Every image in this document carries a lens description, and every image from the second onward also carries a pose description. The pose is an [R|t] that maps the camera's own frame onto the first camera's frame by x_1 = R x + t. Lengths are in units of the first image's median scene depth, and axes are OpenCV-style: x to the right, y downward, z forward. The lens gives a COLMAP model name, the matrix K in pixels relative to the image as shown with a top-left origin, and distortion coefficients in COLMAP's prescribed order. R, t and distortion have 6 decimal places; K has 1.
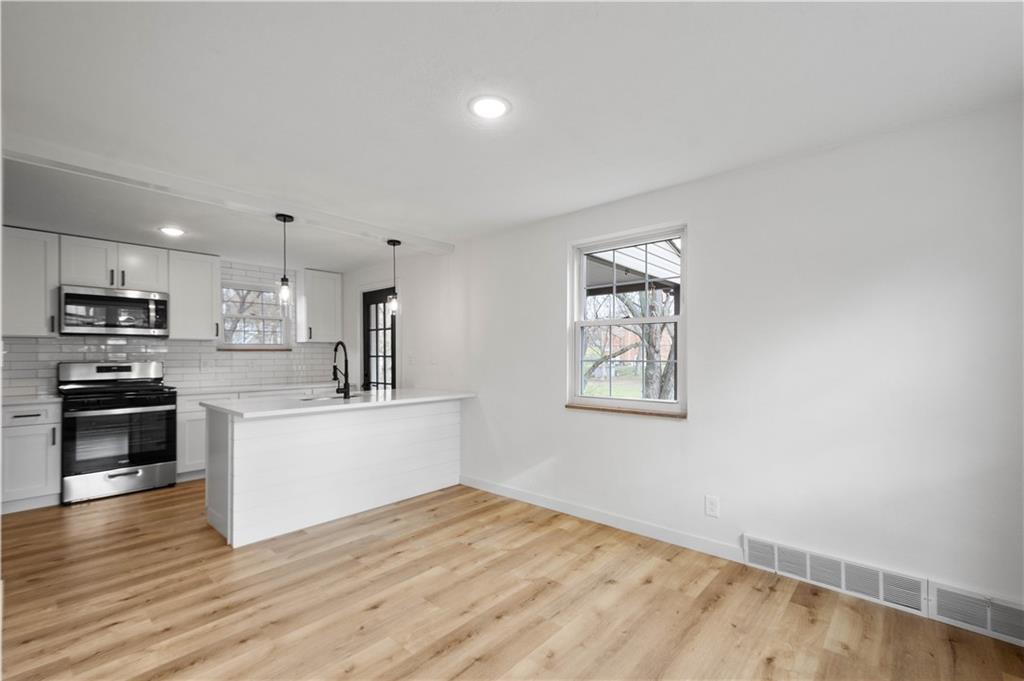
lens RADIAL K [[444.5, 0, 520.7], [0, 444.5, 351.2], [0, 0, 1]] dist [0.013324, 0.000100]
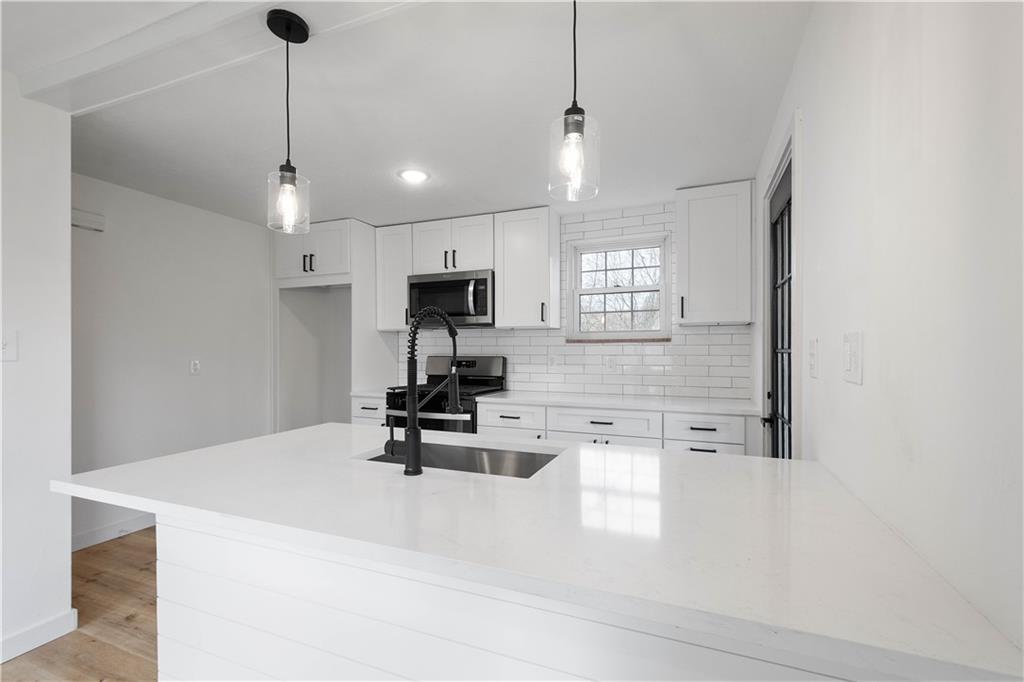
lens RADIAL K [[444.5, 0, 520.7], [0, 444.5, 351.7], [0, 0, 1]] dist [0.013324, 0.000100]
pose [[0.333812, 0.005367, -0.942624, -0.036902], [0.006523, 0.999947, 0.008003, 0.007771], [0.942617, -0.008820, 0.333760, 0.712987]]
